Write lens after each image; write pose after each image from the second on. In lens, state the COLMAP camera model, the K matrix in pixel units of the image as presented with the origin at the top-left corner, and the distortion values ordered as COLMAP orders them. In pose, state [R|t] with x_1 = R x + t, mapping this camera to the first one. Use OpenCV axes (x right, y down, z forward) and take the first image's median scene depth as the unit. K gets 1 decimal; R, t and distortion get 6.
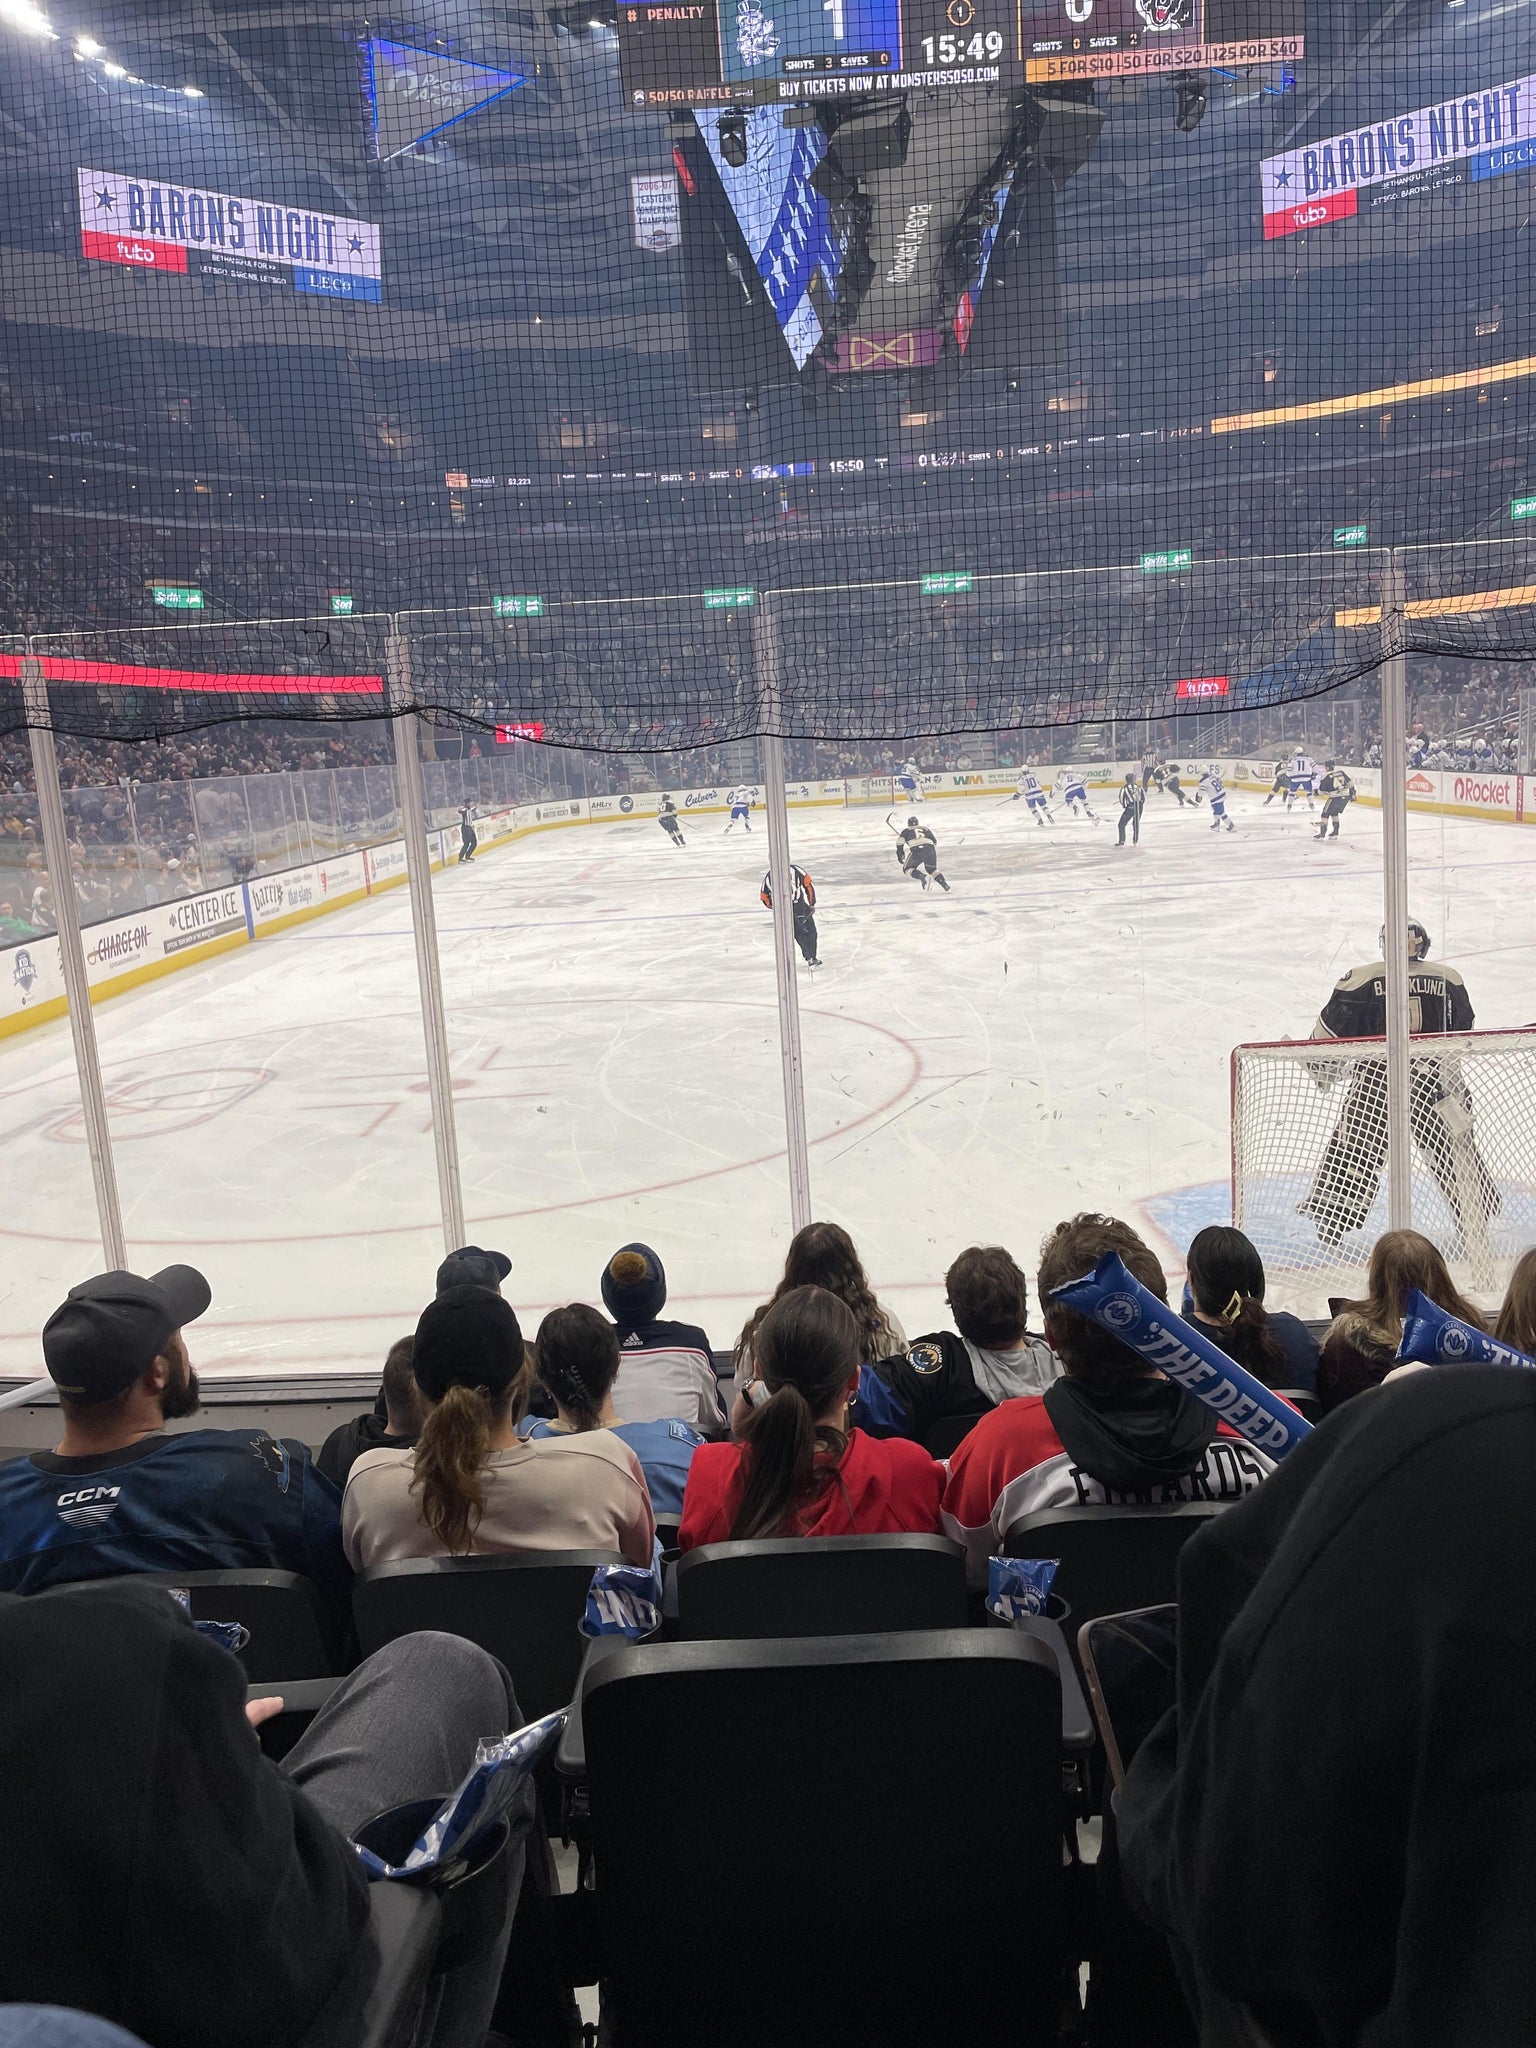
lens RADIAL K [[1547.1, 0, 766.9], [0, 1547.1, 1040.9], [0, 0, 1]] dist [0.031822, -0.041786]
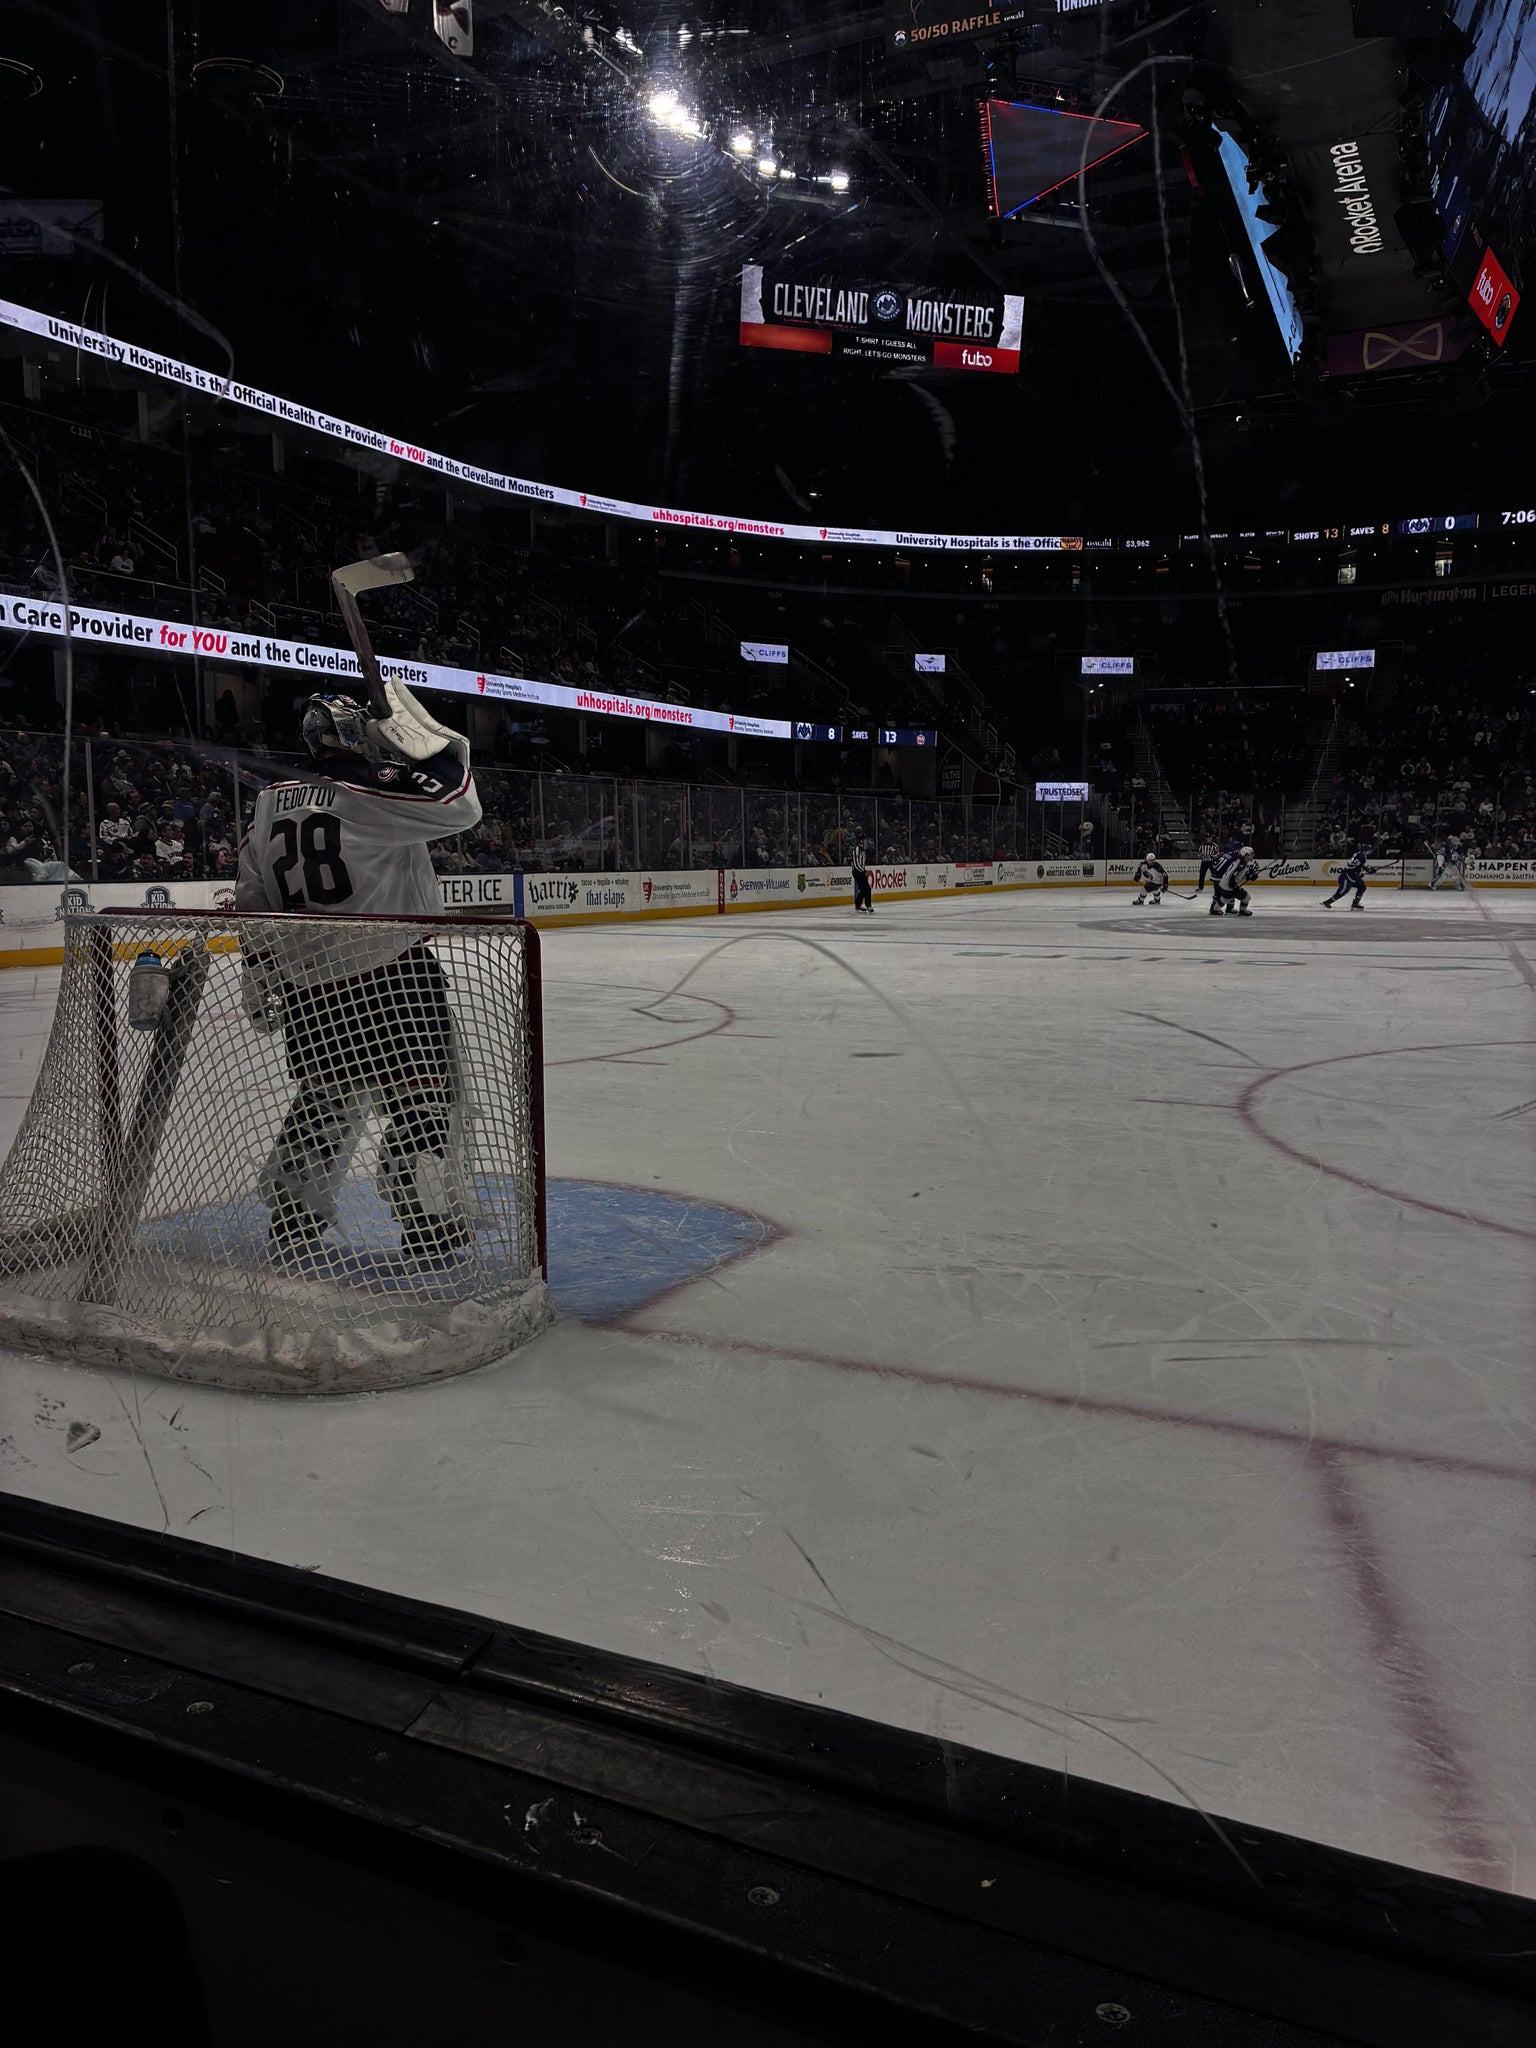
lens RADIAL K [[1547.1, 0, 743.9], [0, 1547.1, 1050.5], [0, 0, 1]] dist [0.031822, -0.041786]
pose [[0.890761, 0.117493, -0.439022, 0.176755], [-0.139207, 0.990109, -0.017469, 0.007656], [0.432627, 0.076676, 0.898306, 0.102099]]
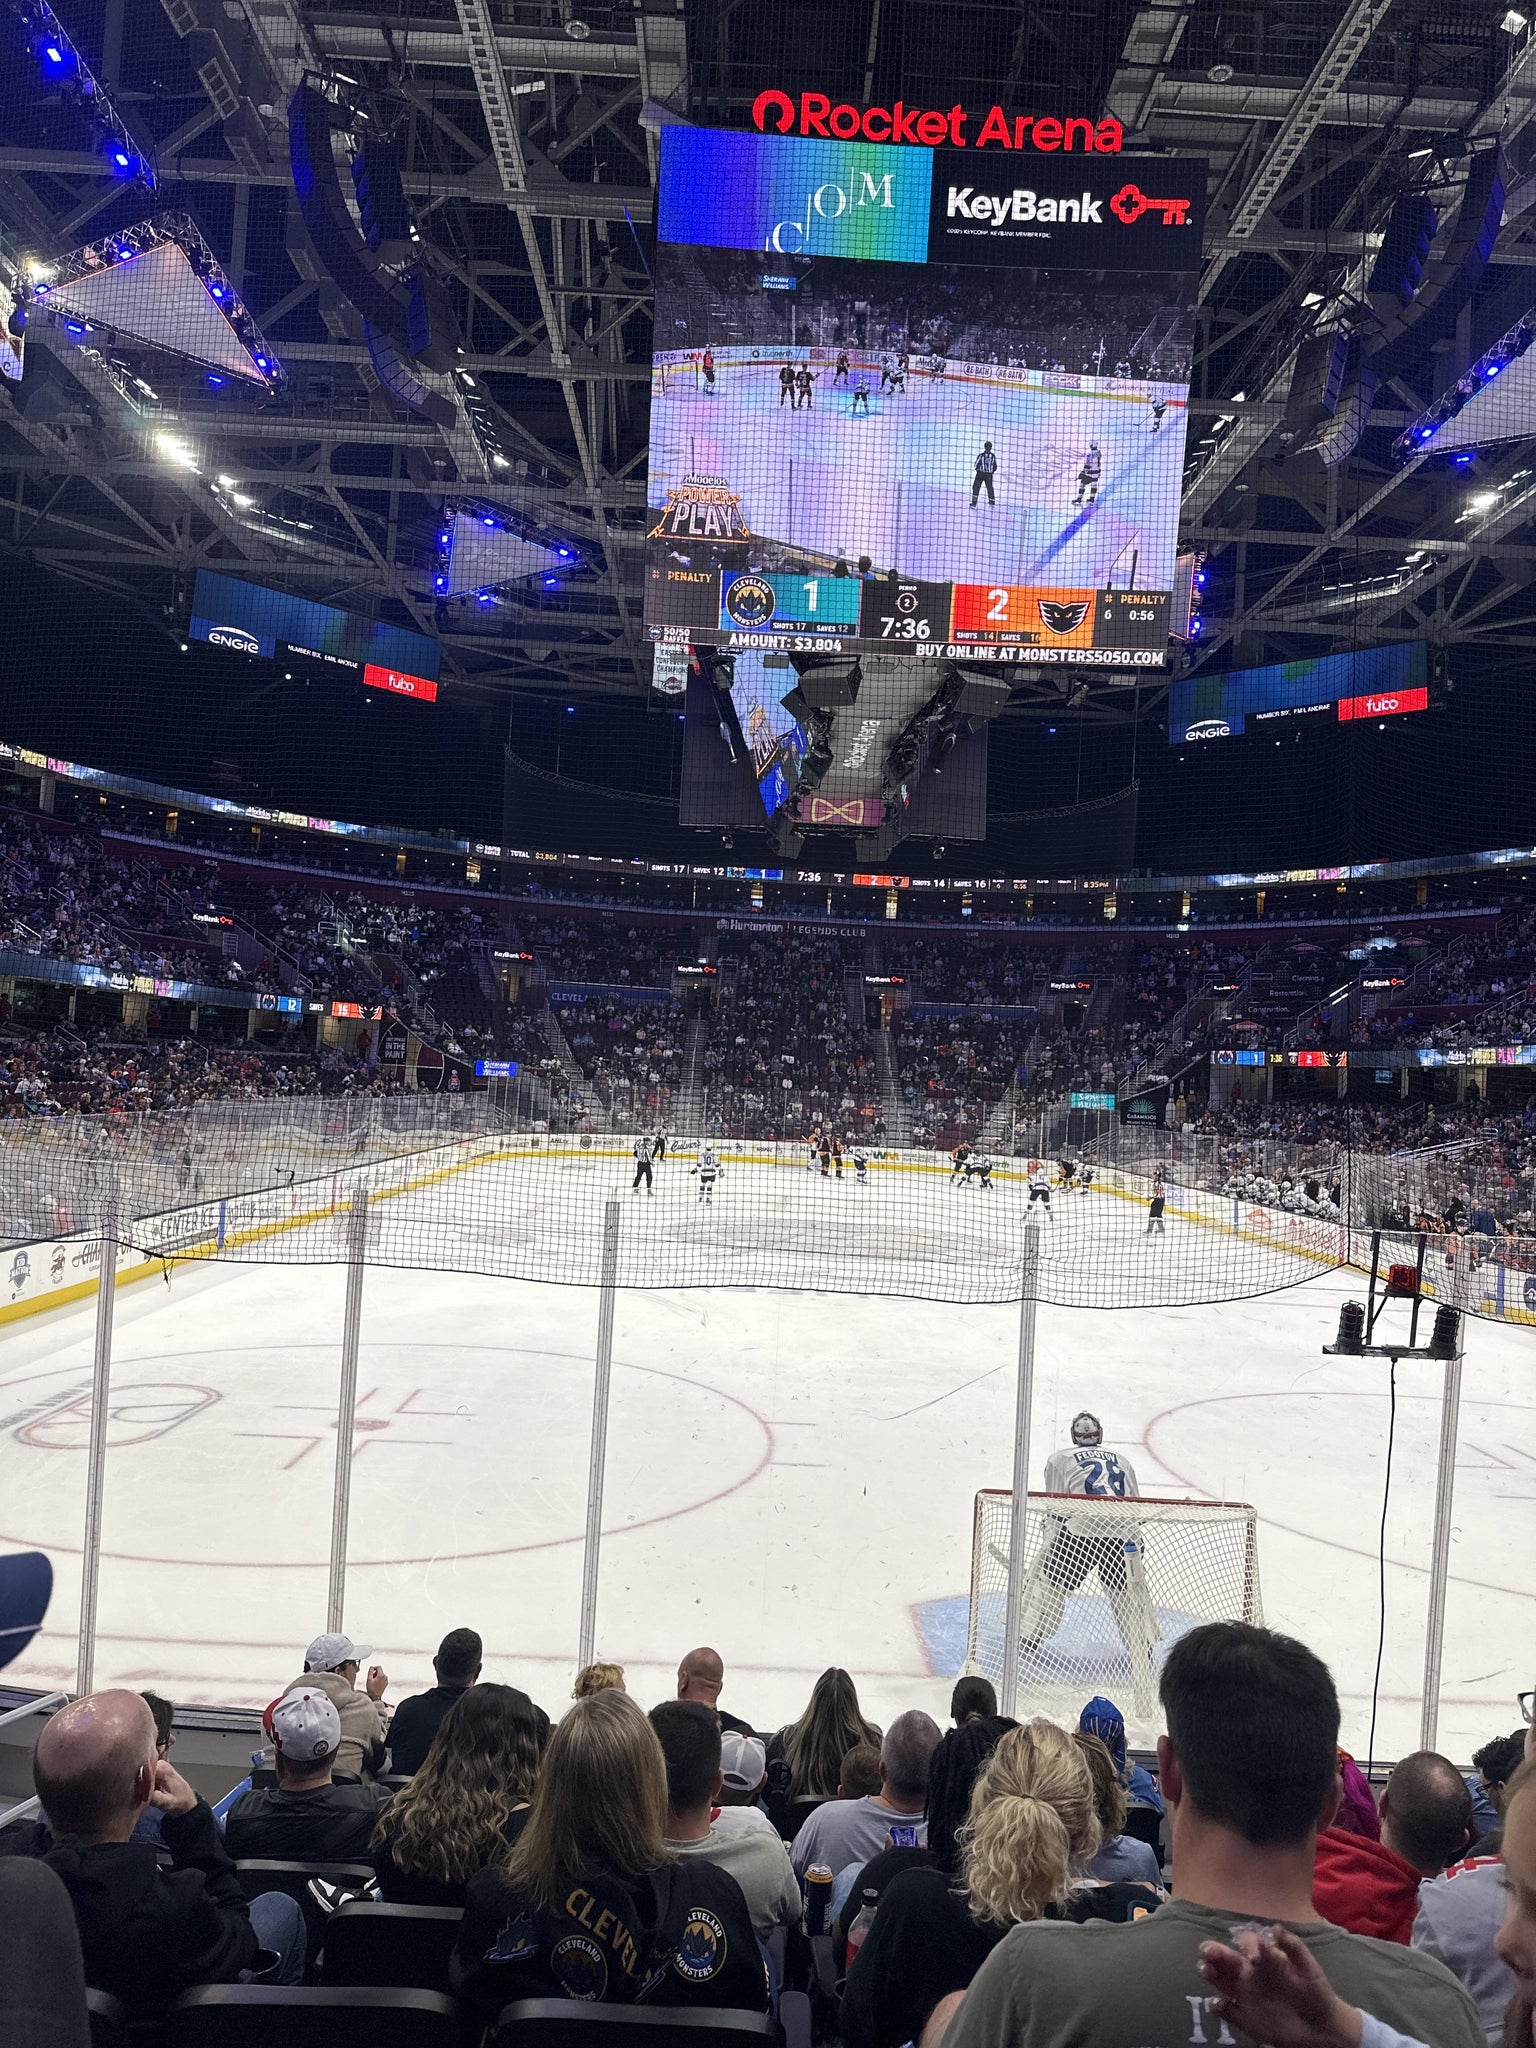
lens RADIAL K [[1426.5, 0, 770.0], [0, 1426.5, 1023.8], [0, 0, 1]] dist [0.072518, -0.073677]
pose [[0.992925, 0.115723, 0.026630, 0.010604], [-0.106417, 0.966666, -0.232877, -0.015581], [-0.052691, 0.228395, 0.972142, -0.049338]]
